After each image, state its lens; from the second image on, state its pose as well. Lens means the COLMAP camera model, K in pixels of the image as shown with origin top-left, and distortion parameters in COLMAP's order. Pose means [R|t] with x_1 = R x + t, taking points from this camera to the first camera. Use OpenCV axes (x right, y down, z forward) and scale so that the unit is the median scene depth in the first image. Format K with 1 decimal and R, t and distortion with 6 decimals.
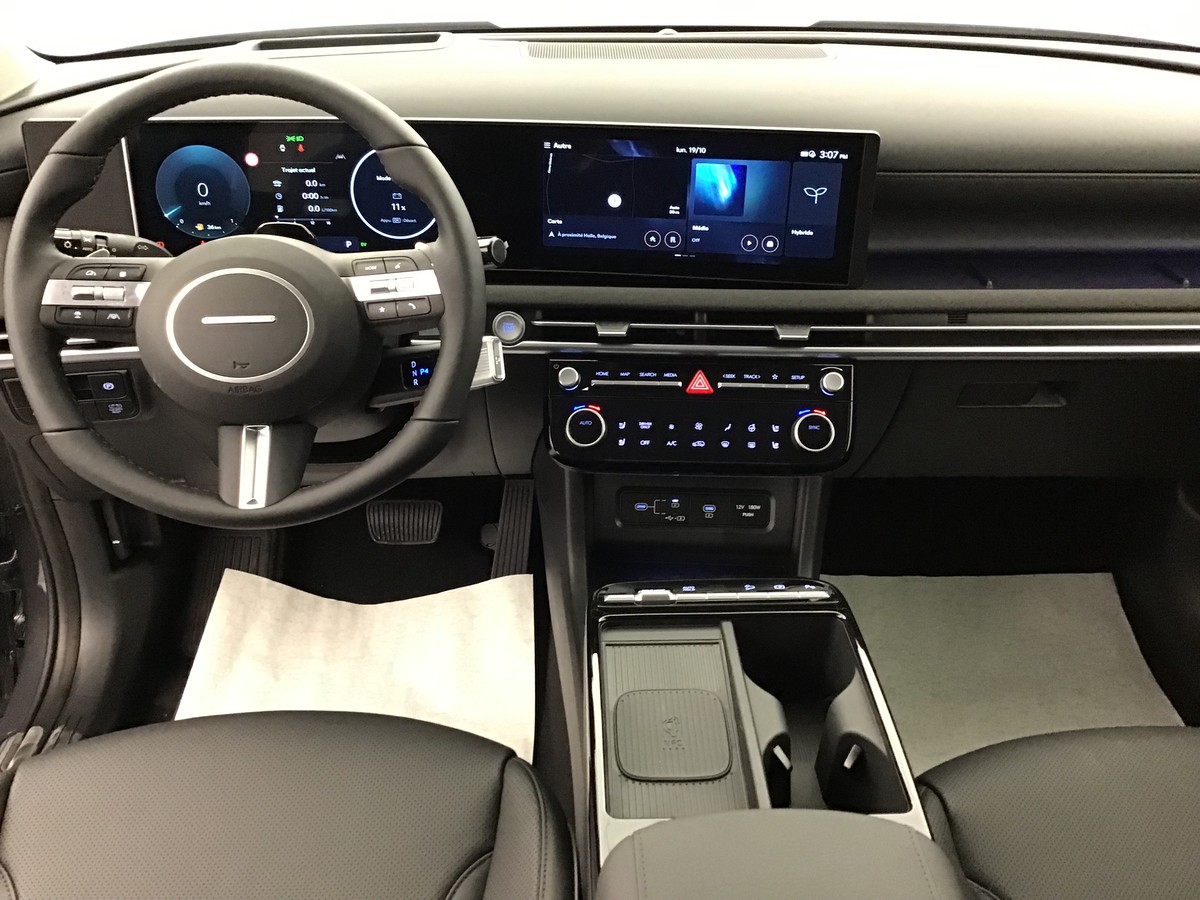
lens RADIAL K [[1112.1, 0, 600.8], [0, 1112.1, 459.4], [0, 0, 1]] dist [0.022030, 0.000000]
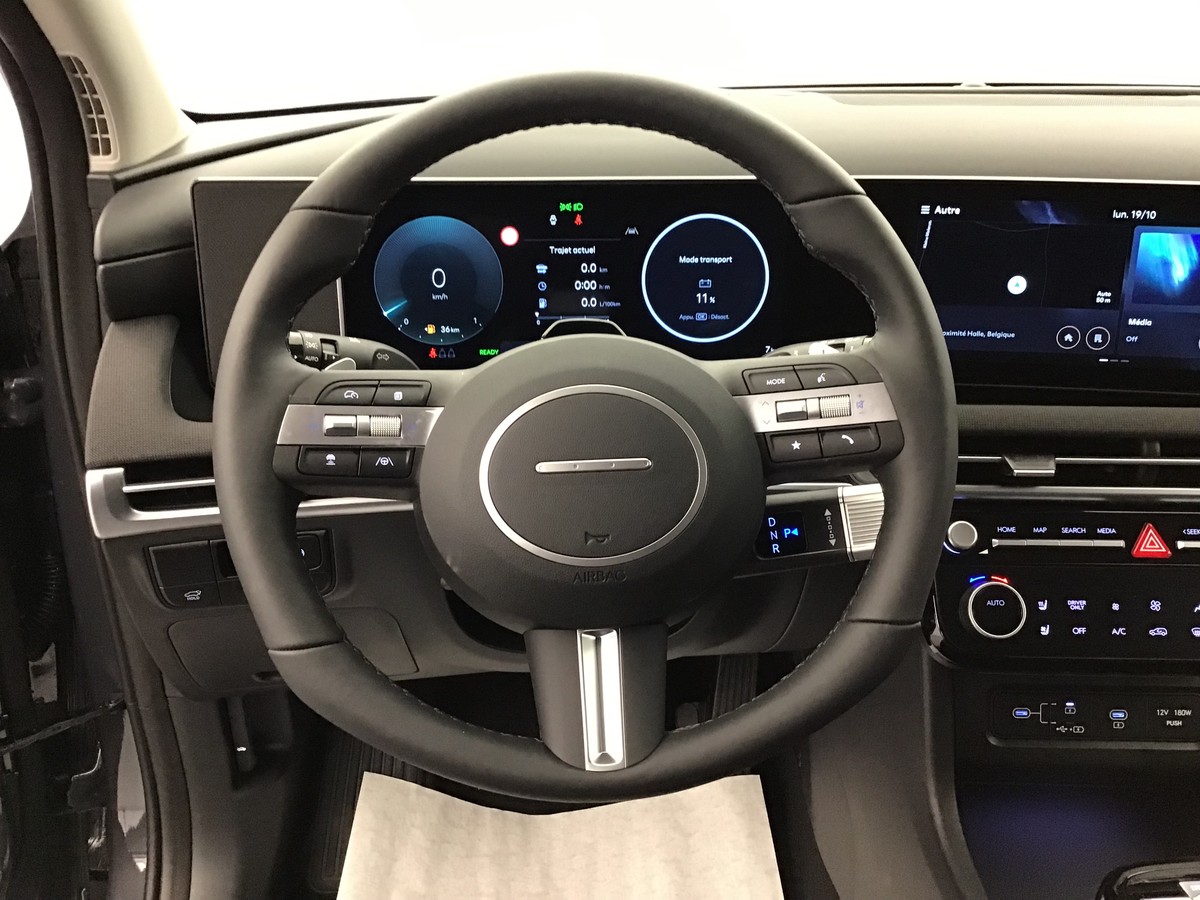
lens RADIAL K [[1112.1, 0, 583.4], [0, 1112.1, 446.1], [0, 0, 1]] dist [0.022030, 0.000000]
pose [[0.999949, -0.009791, -0.002398, -0.262460], [0.009447, 0.993201, -0.116032, -0.050760], [0.003517, 0.116003, 0.993243, 0.303138]]
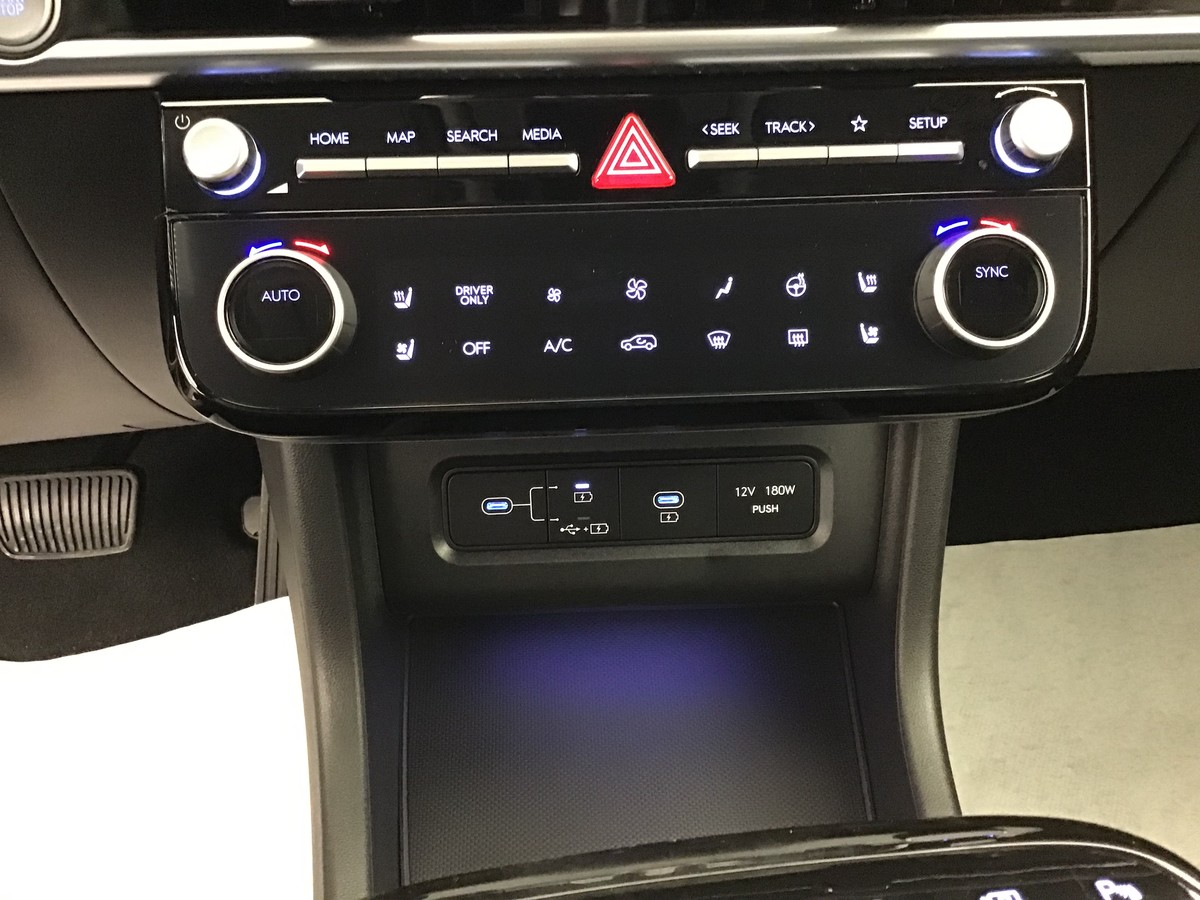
lens RADIAL K [[1112.1, 0, 596.6], [0, 1112.1, 462.4], [0, 0, 1]] dist [0.022030, 0.000000]
pose [[0.995849, -0.063312, 0.065401, 0.051503], [0.055877, 0.992376, 0.109848, -0.015658], [-0.071857, -0.105738, 0.991794, 0.670670]]
